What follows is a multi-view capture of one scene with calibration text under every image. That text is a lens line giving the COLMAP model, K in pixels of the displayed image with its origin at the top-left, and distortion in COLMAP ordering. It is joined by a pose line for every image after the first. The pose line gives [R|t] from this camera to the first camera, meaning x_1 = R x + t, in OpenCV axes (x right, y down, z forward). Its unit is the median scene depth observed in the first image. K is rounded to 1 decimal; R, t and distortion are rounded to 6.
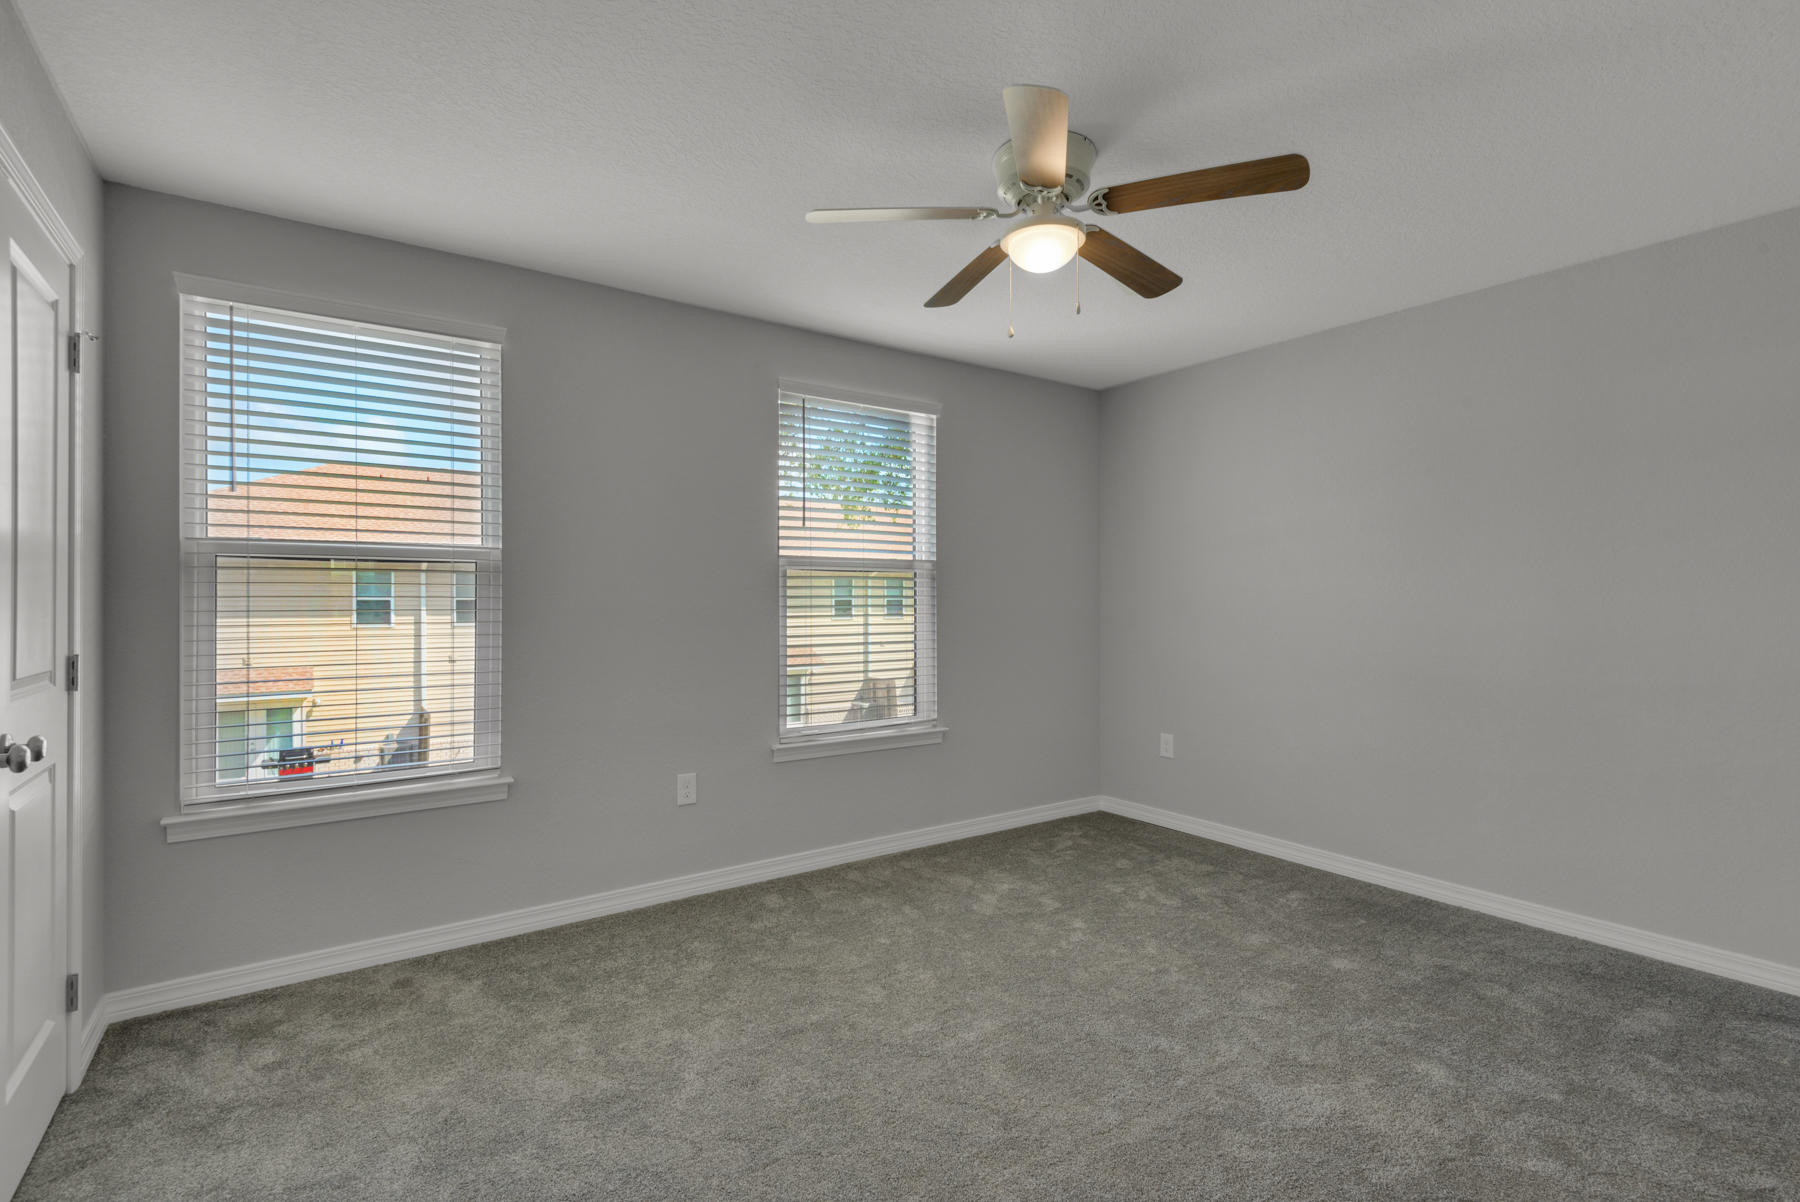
lens RADIAL K [[834.2, 0, 886.9], [0, 834.2, 584.0], [0, 0, 1]] dist [0.019448, -0.011440]
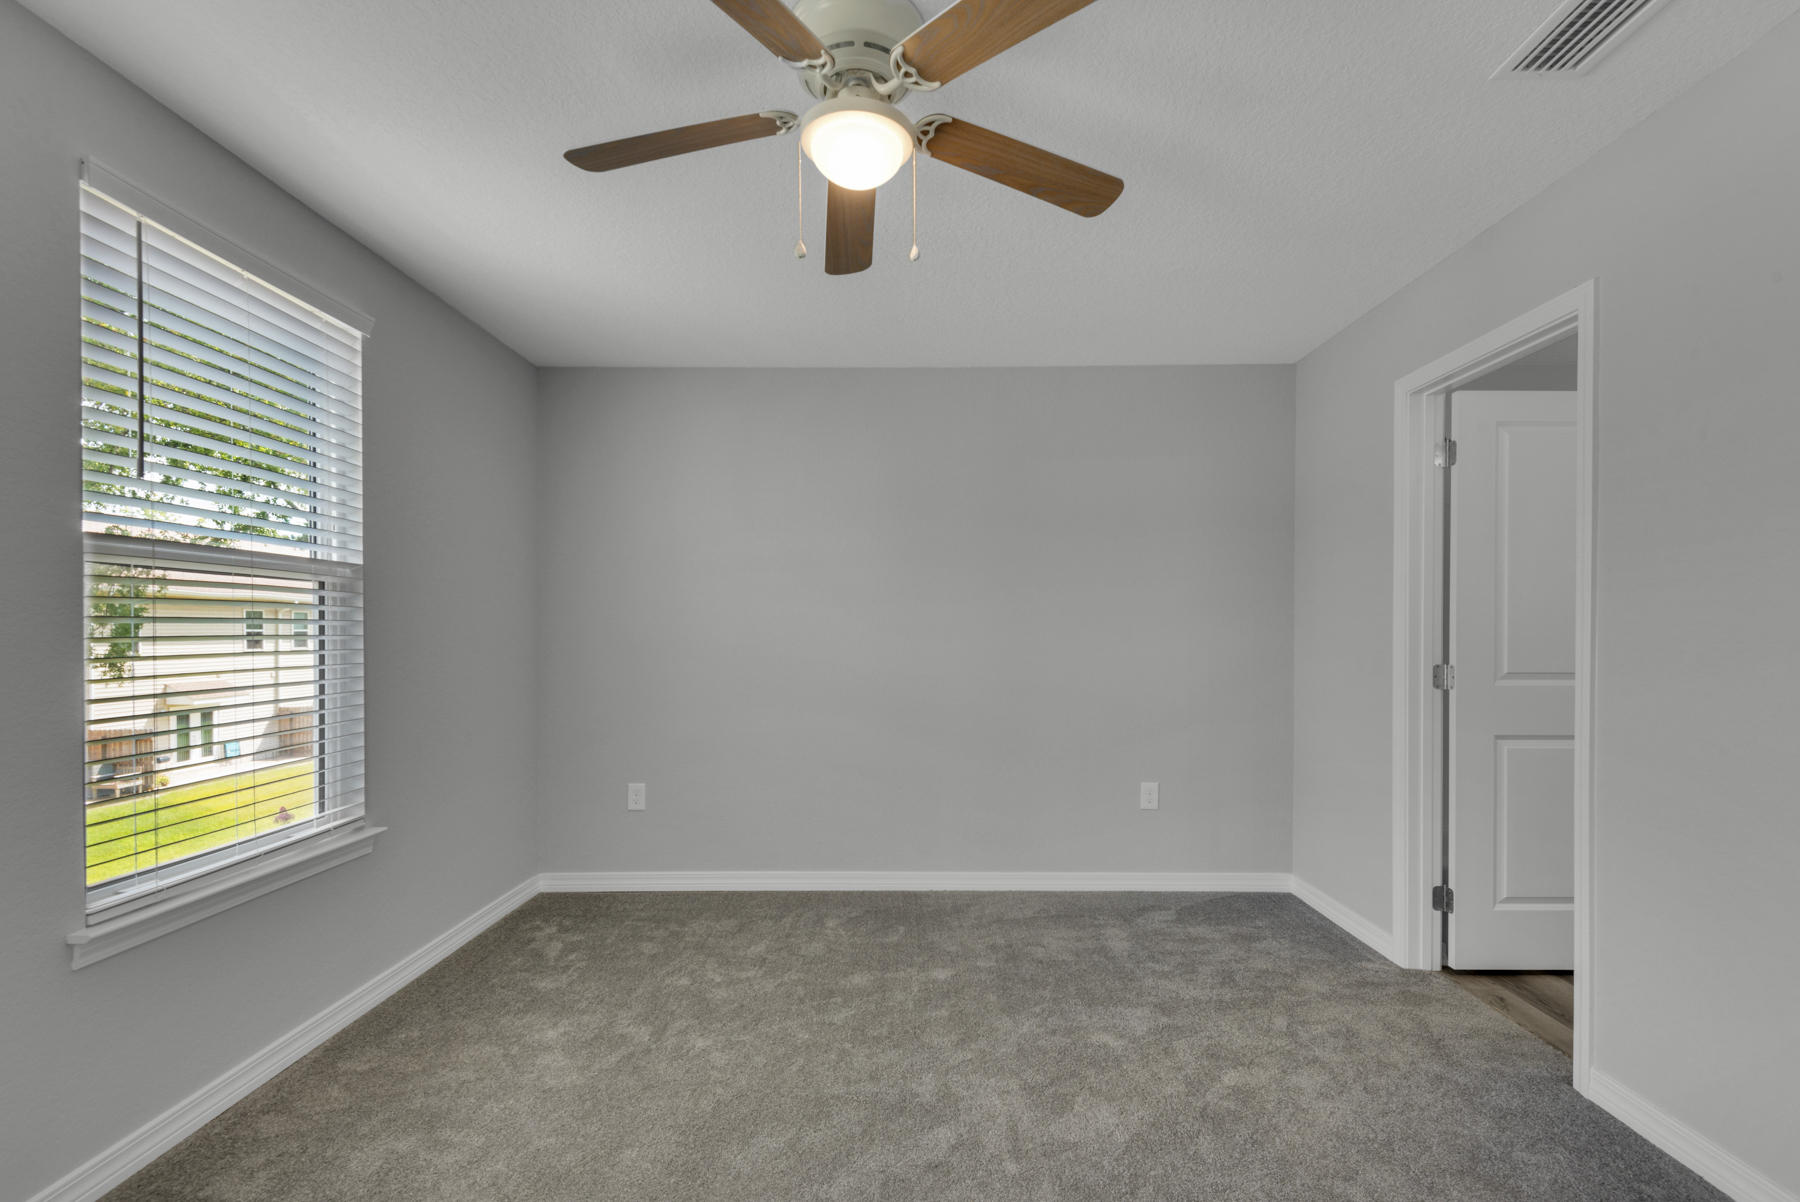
lens RADIAL K [[834.2, 0, 889.0], [0, 834.2, 614.6], [0, 0, 1]] dist [0.019448, -0.011440]
pose [[0.571338, 0.010625, 0.820646, -0.282367], [-0.012126, 0.999916, -0.004504, 0.010055], [-0.820625, -0.007378, 0.571419, 0.374772]]
